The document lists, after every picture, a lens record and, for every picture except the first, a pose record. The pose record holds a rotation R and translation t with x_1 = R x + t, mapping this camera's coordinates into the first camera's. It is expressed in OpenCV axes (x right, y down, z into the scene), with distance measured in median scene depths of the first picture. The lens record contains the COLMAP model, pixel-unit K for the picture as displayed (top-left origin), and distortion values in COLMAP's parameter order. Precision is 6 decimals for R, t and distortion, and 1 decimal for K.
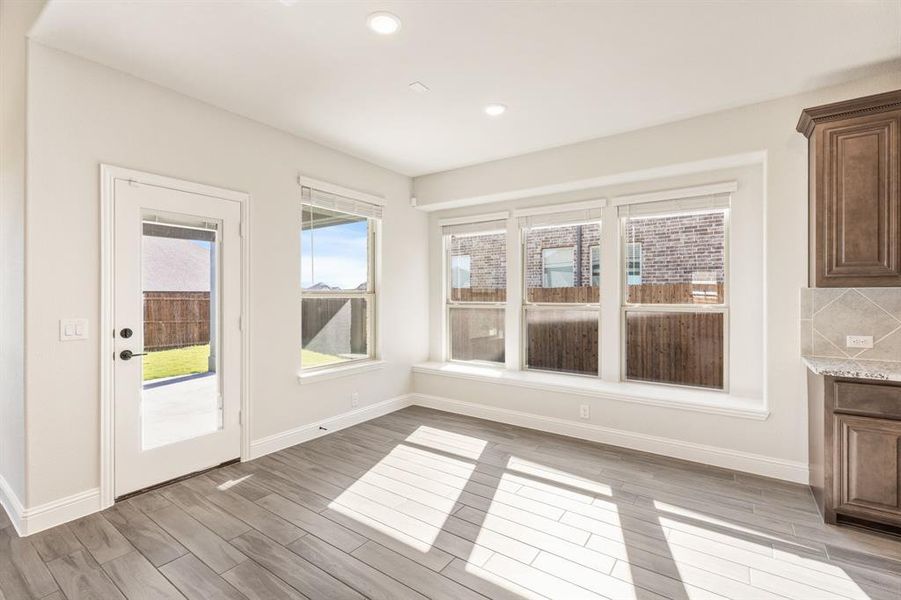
lens RADIAL K [[401.3, 0, 442.9], [0, 401.3, 294.9], [0, 0, 1]] dist [0.015562, -0.000831]
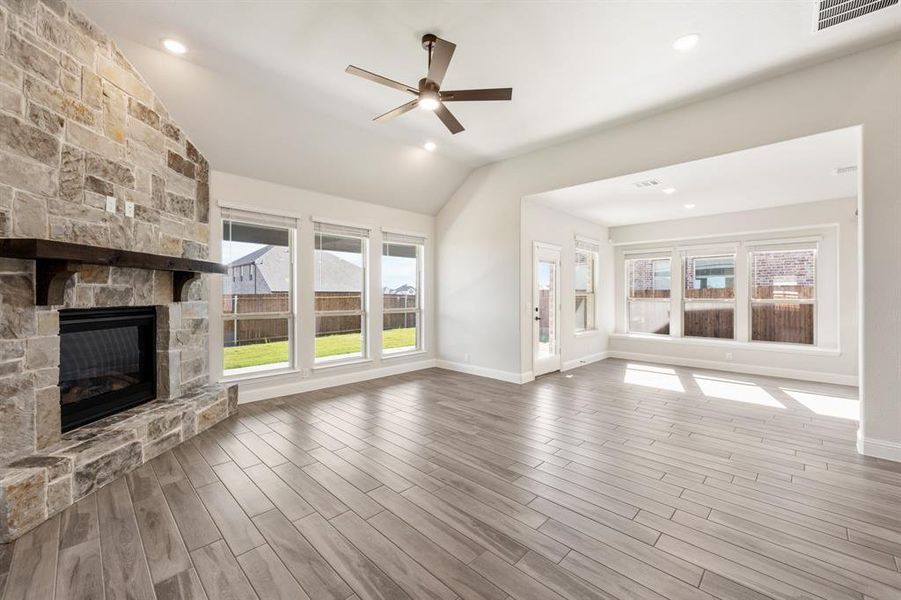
lens RADIAL K [[364.7, 0, 447.0], [0, 364.7, 288.8], [0, 0, 1]] dist [-0.002930, 0.000204]
pose [[0.988182, -0.003113, -0.153255, -0.648120], [0.000641, 0.999869, -0.016179, 0.002202], [0.153285, 0.015890, 0.988054, -0.828692]]
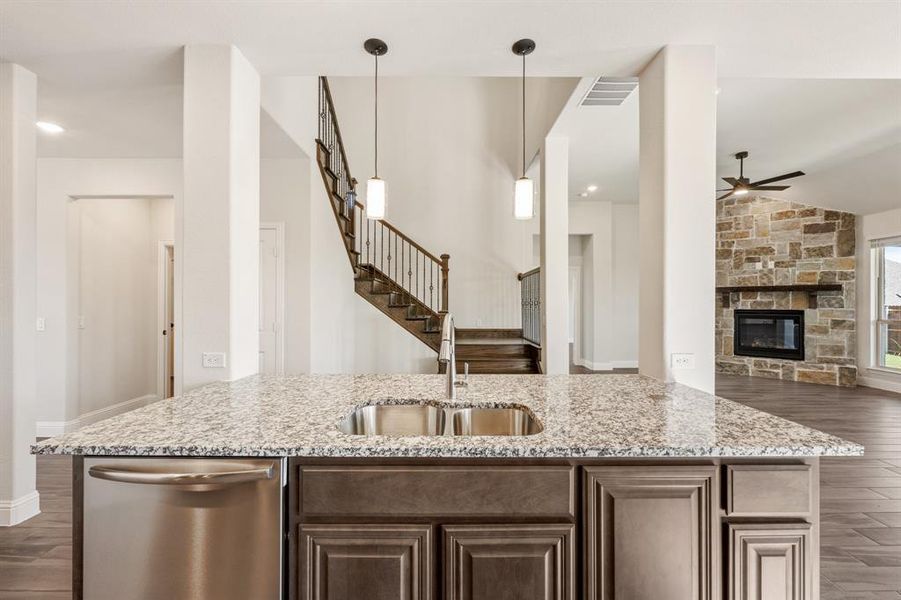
lens RADIAL K [[364.7, 0, 445.0], [0, 364.7, 304.7], [0, 0, 1]] dist [-0.002930, 0.000204]
pose [[-0.813632, -0.001102, -0.581380, 0.775086], [-0.004445, 0.999981, 0.004325, 0.003621], [0.581364, 0.006103, -0.813621, 0.326323]]
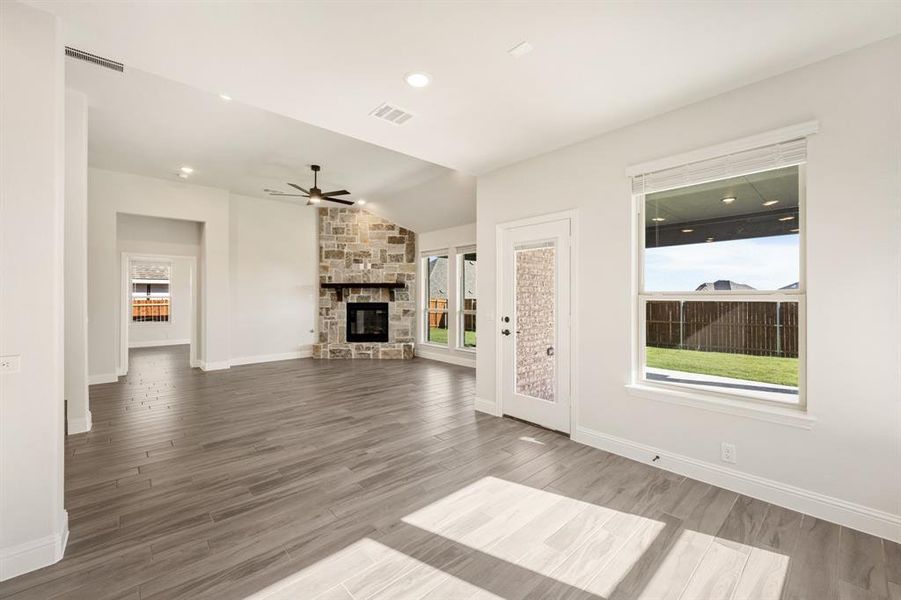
lens RADIAL K [[364.7, 0, 454.6], [0, 364.7, 290.4], [0, 0, 1]] dist [-0.002930, 0.000204]
pose [[-0.197899, -0.021660, -0.979983, 0.505414], [0.000099, 0.999755, -0.022117, 0.004056], [0.980222, -0.004474, -0.197848, 0.721094]]
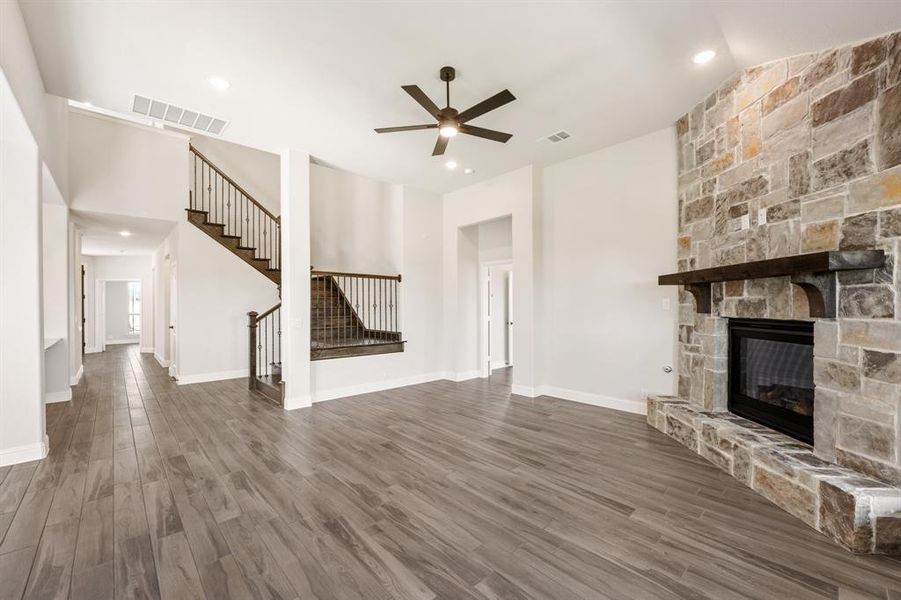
lens RADIAL K [[364.7, 0, 446.3], [0, 364.7, 305.6], [0, 0, 1]] dist [-0.002930, 0.000204]
pose [[-0.979981, 0.002592, 0.199074, -0.951817], [0.003452, 0.999986, 0.003972, -0.004934], [-0.199061, 0.004579, -0.979976, 0.687619]]
